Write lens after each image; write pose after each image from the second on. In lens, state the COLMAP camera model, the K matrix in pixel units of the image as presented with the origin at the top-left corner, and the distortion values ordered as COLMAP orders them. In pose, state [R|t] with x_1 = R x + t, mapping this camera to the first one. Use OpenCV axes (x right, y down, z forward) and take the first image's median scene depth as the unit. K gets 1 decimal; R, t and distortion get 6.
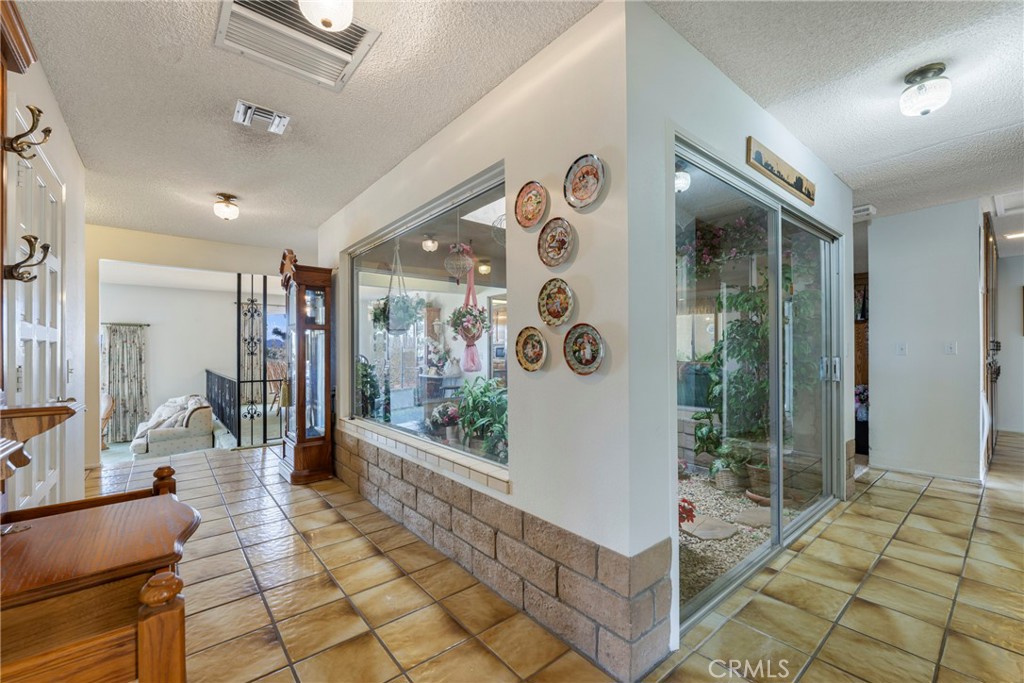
lens RADIAL K [[404.1, 0, 510.9], [0, 404.1, 349.3], [0, 0, 1]] dist [-0.002187, 0.000065]
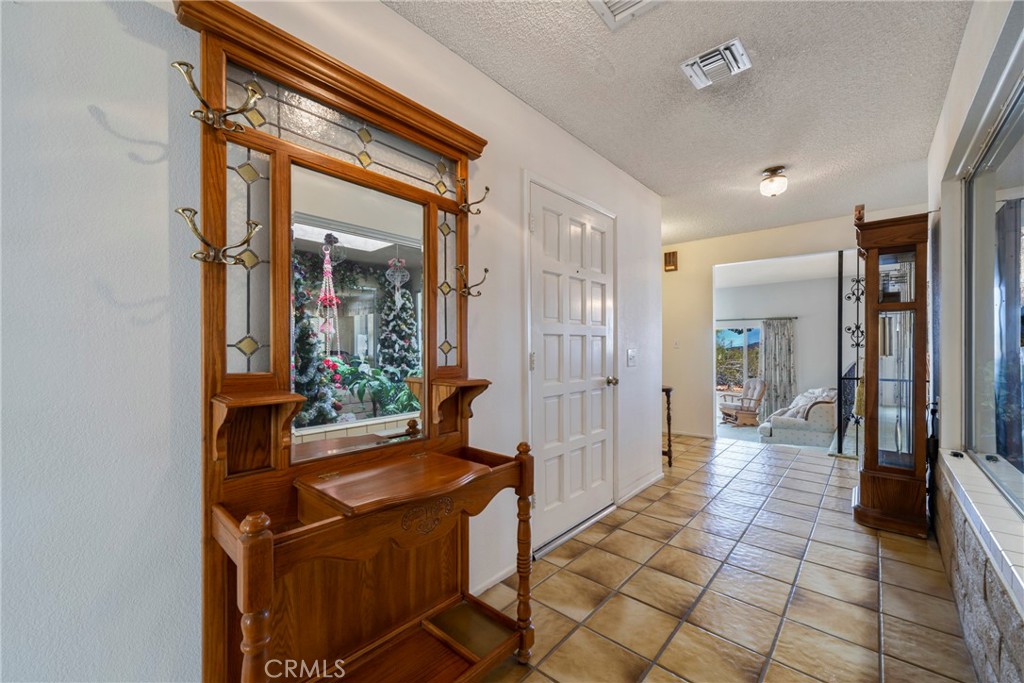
lens RADIAL K [[404.1, 0, 510.9], [0, 404.1, 349.3], [0, 0, 1]] dist [-0.002187, 0.000065]
pose [[0.156349, 0.013641, -0.987608, 0.087380], [0.008662, 0.999847, 0.015181, 0.000967], [0.987664, -0.010928, 0.156207, 0.253770]]
